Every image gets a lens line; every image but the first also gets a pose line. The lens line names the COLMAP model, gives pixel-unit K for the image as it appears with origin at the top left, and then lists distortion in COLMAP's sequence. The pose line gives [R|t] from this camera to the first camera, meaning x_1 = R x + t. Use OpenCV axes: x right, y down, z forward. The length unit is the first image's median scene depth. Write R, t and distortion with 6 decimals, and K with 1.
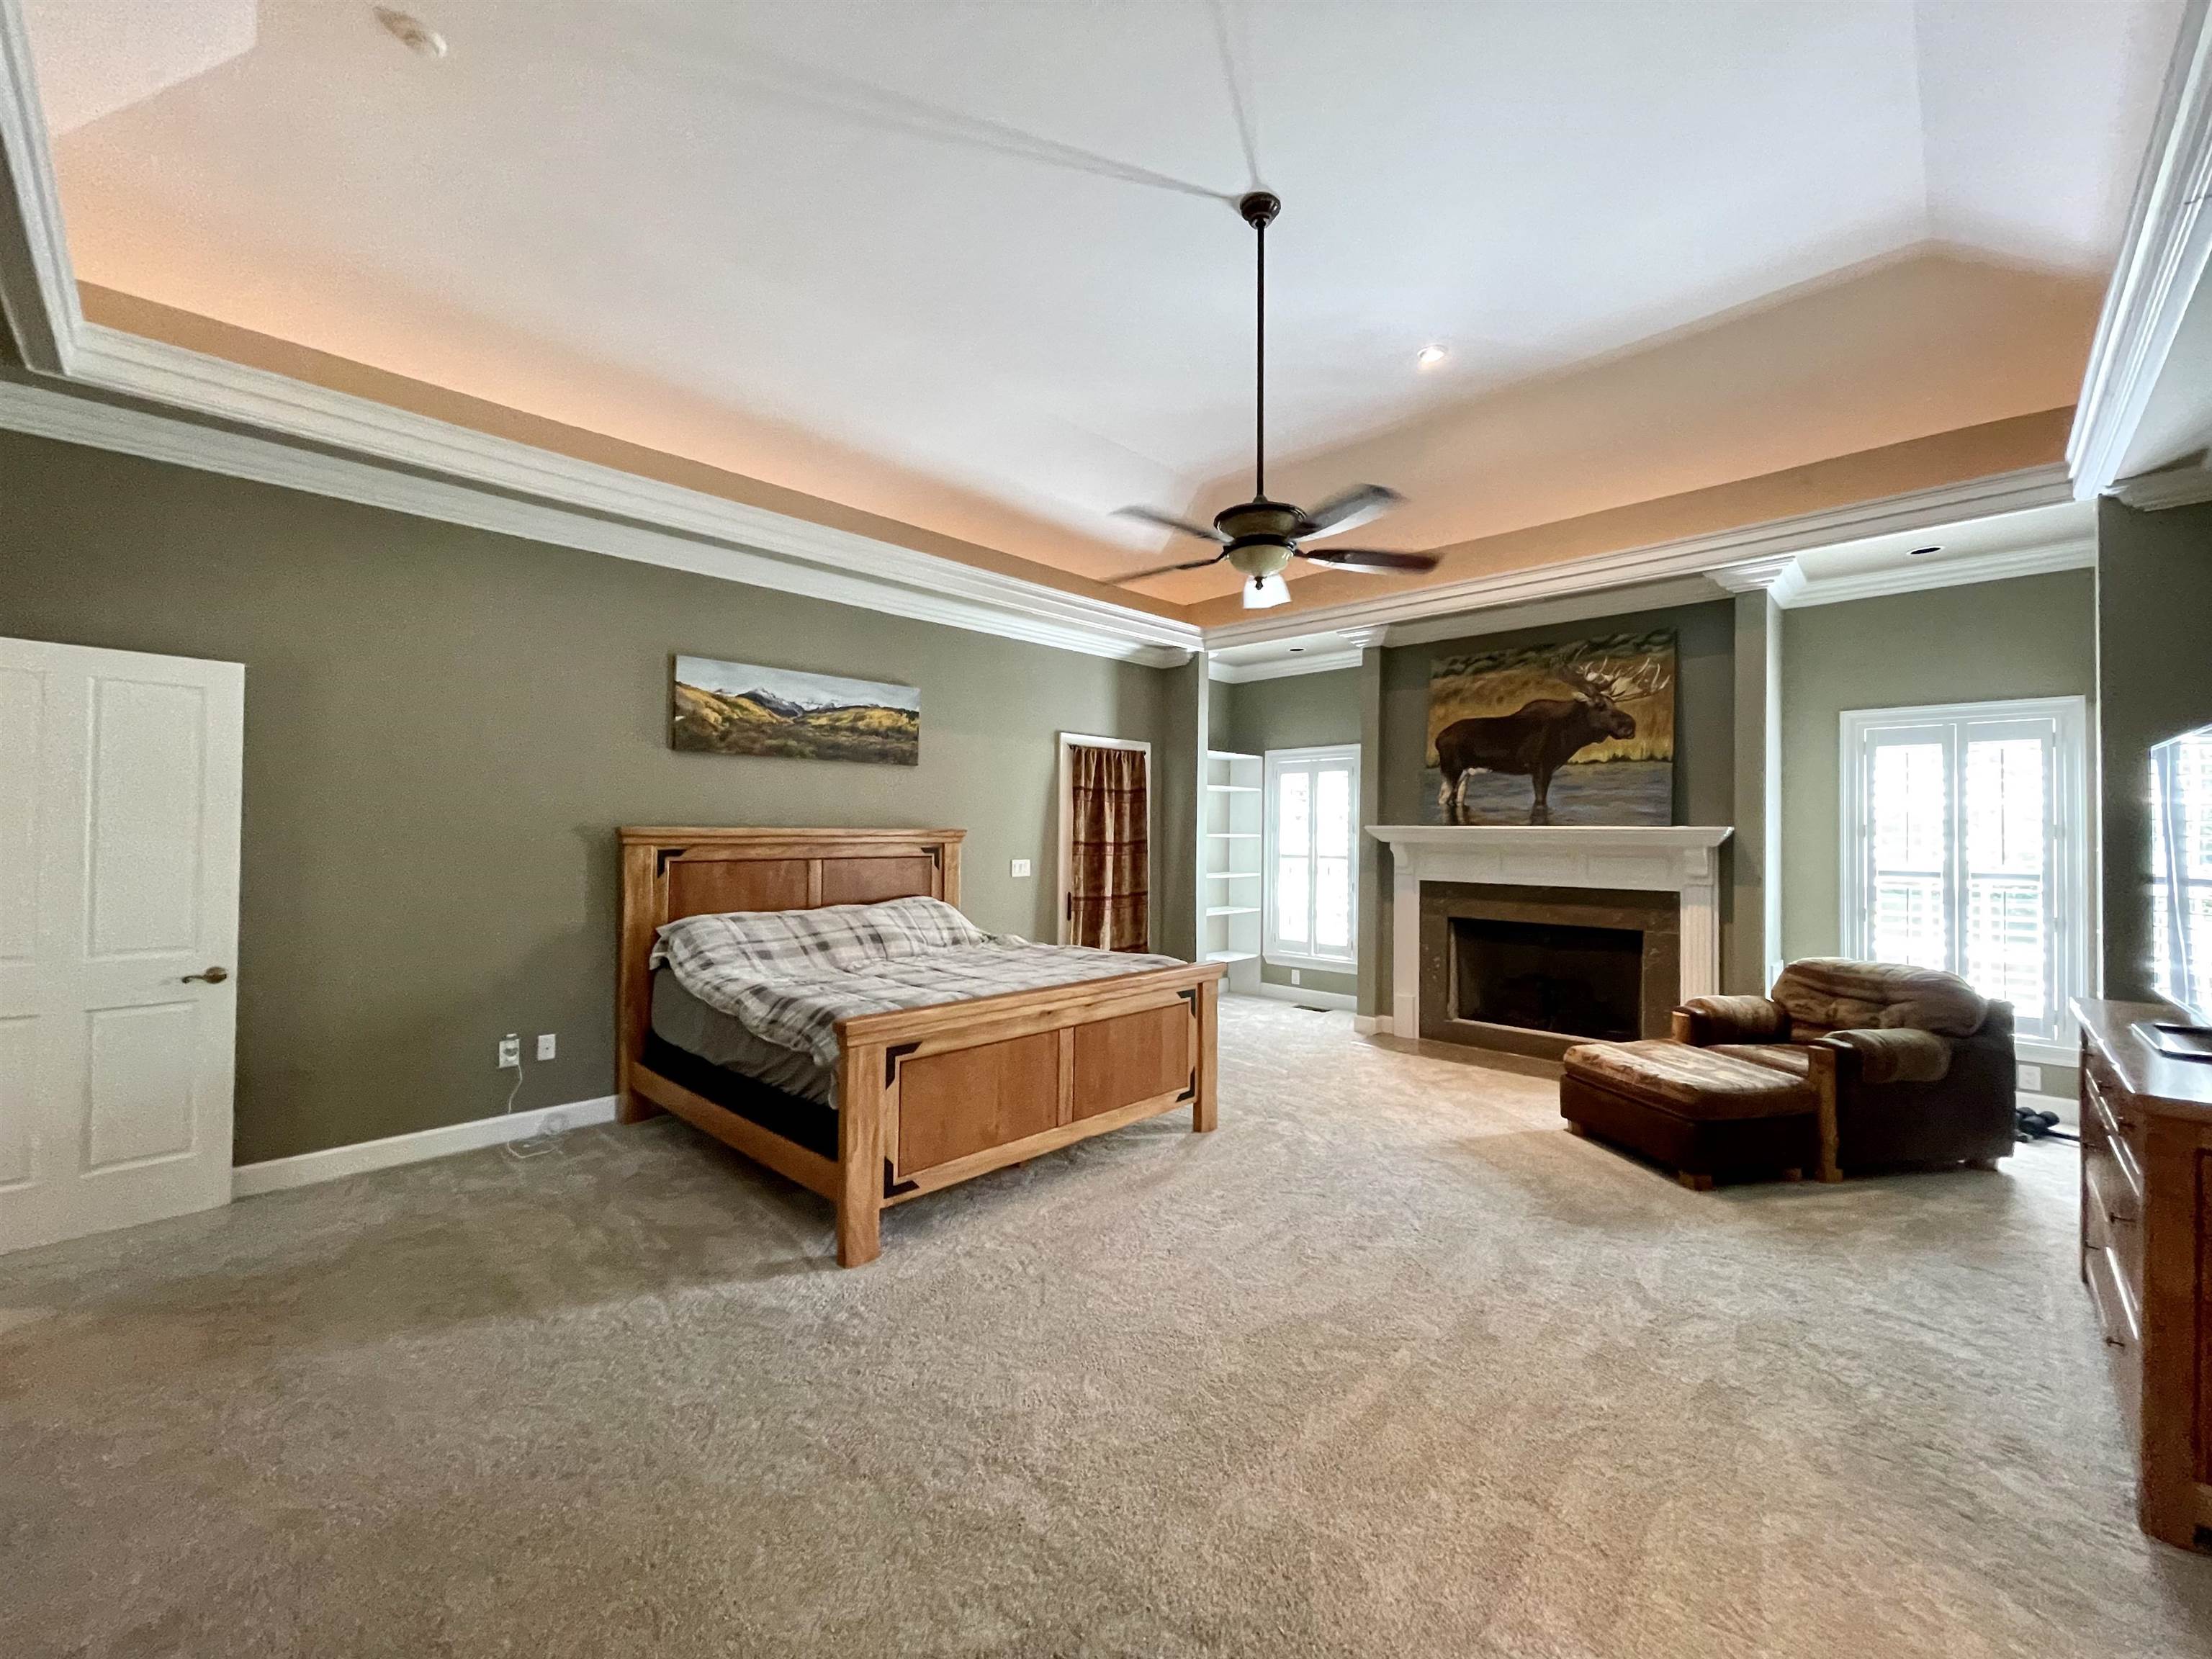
lens RADIAL K [[886.5, 0, 1103.0], [0, 886.5, 826.8], [0, 0, 1]] dist [-0.002544, 0.000359]
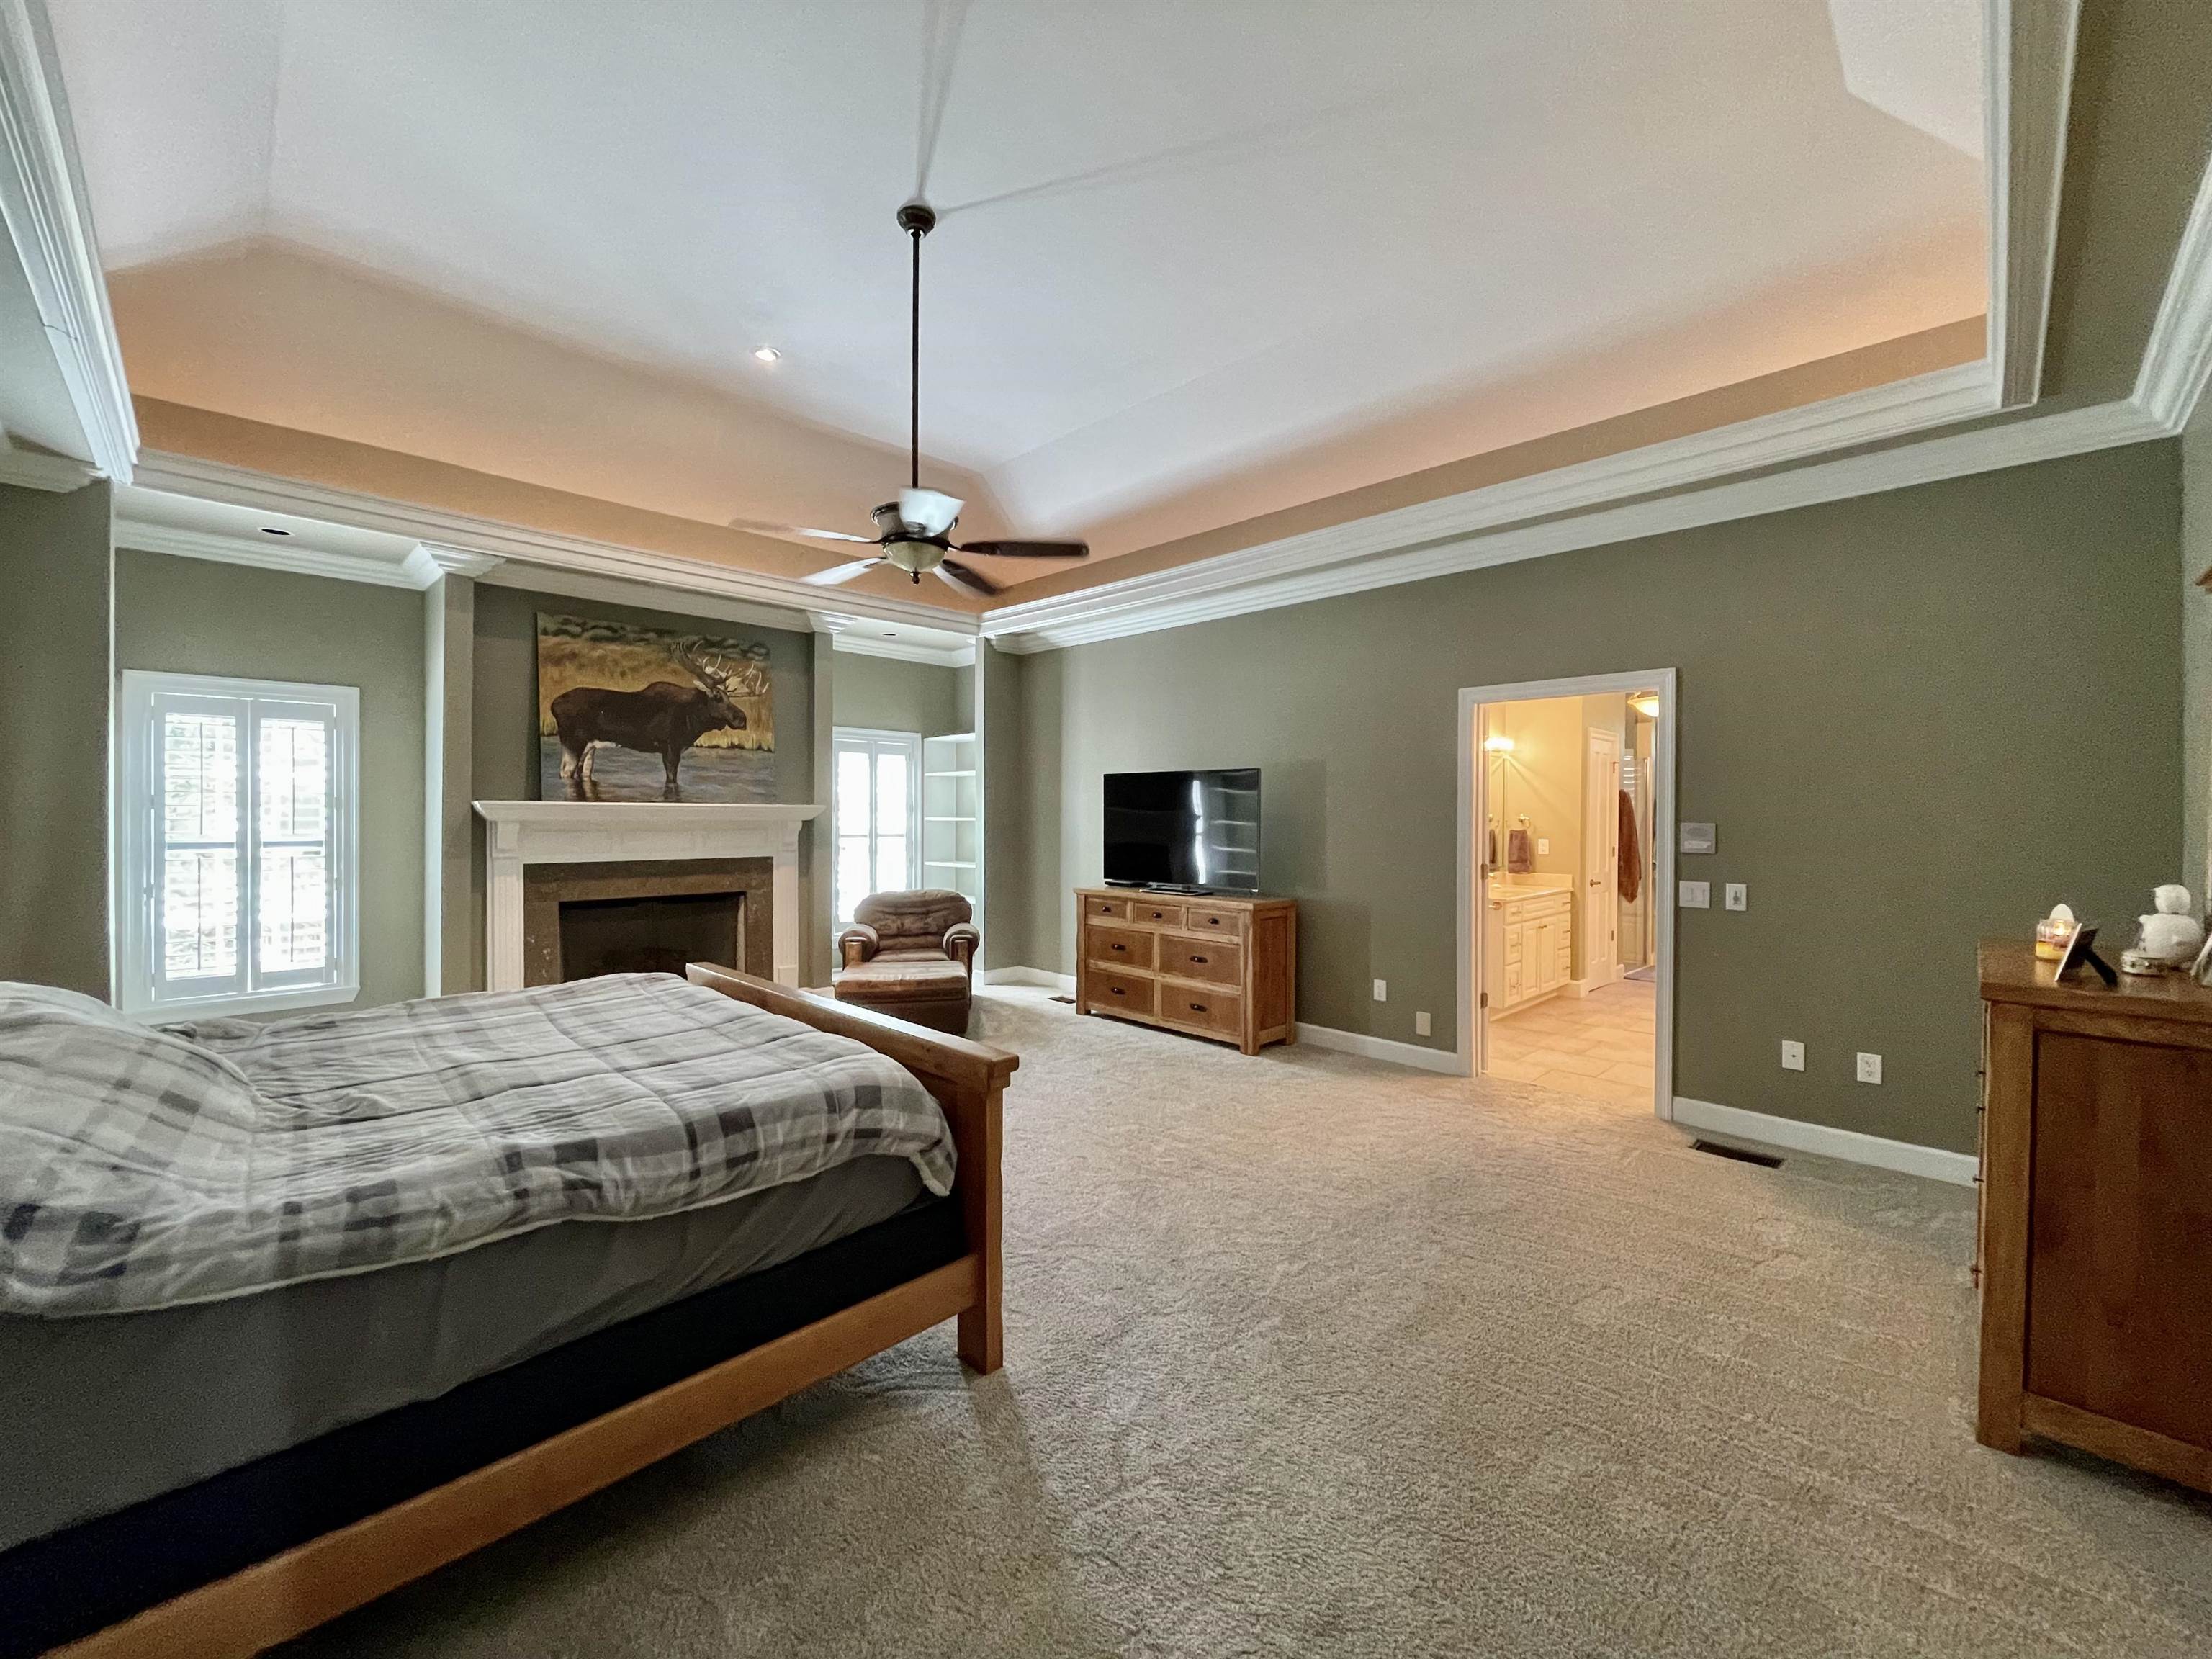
lens RADIAL K [[886.5, 0, 1025.5], [0, 886.5, 813.6], [0, 0, 1]] dist [-0.002544, 0.000359]
pose [[0.067003, -0.007337, 0.997726, -0.503715], [-0.010836, 0.999909, 0.008081, -0.001381], [-0.997694, -0.011353, 0.066918, 0.486820]]
